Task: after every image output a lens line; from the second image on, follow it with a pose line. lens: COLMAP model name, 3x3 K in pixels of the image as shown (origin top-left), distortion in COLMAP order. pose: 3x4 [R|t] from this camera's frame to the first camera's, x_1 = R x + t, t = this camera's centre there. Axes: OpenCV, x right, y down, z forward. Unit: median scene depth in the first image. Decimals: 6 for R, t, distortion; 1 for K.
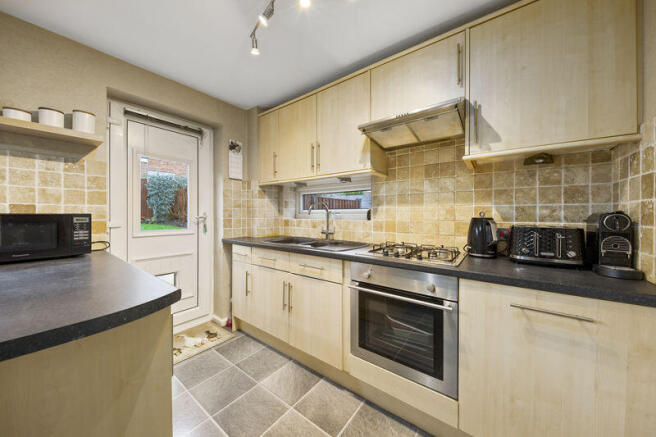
lens RADIAL K [[223.3, 0, 334.6], [0, 223.3, 214.8], [0, 0, 1]] dist [-0.007164, -0.000948]
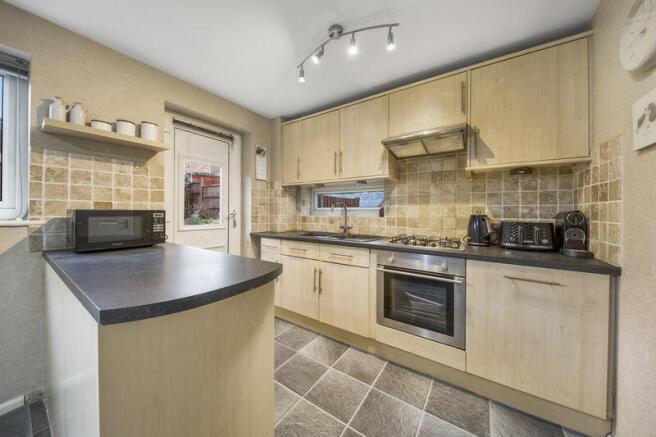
lens RADIAL K [[223.3, 0, 330.0], [0, 223.3, 210.8], [0, 0, 1]] dist [-0.007164, -0.000948]
pose [[0.998699, 0.005720, 0.050668, -0.259731], [-0.005373, 0.999961, -0.006982, 0.002534], [-0.050706, 0.006700, 0.998691, -0.240735]]
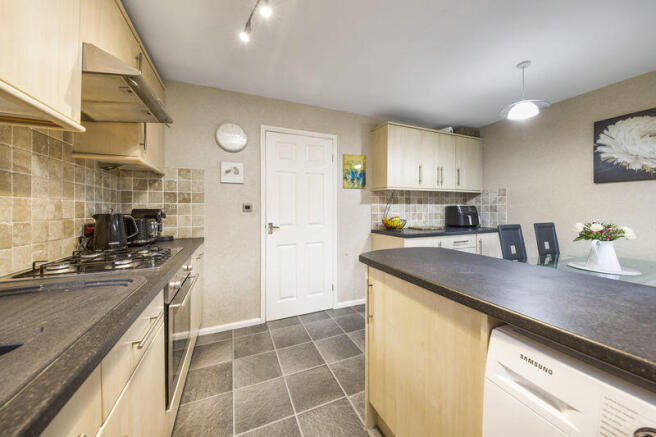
lens RADIAL K [[223.3, 0, 330.7], [0, 223.3, 210.0], [0, 0, 1]] dist [-0.007164, -0.000948]
pose [[-0.870526, 0.000925, 0.492122, -0.724196], [0.005917, 0.999946, 0.008588, -0.006875], [-0.492087, 0.010388, -0.870484, 1.365445]]
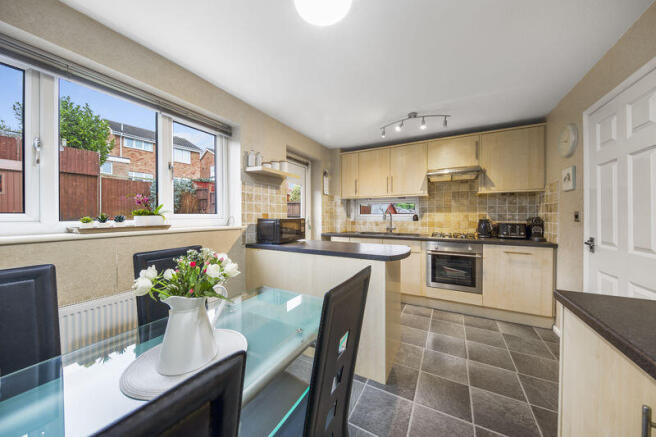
lens RADIAL K [[223.3, 0, 327.7], [0, 223.3, 216.8], [0, 0, 1]] dist [-0.007164, -0.000948]
pose [[0.989590, -0.003096, 0.143879, -1.139642], [0.002826, 0.999994, 0.002086, -0.020794], [-0.143884, -0.001657, 0.989593, -0.910090]]
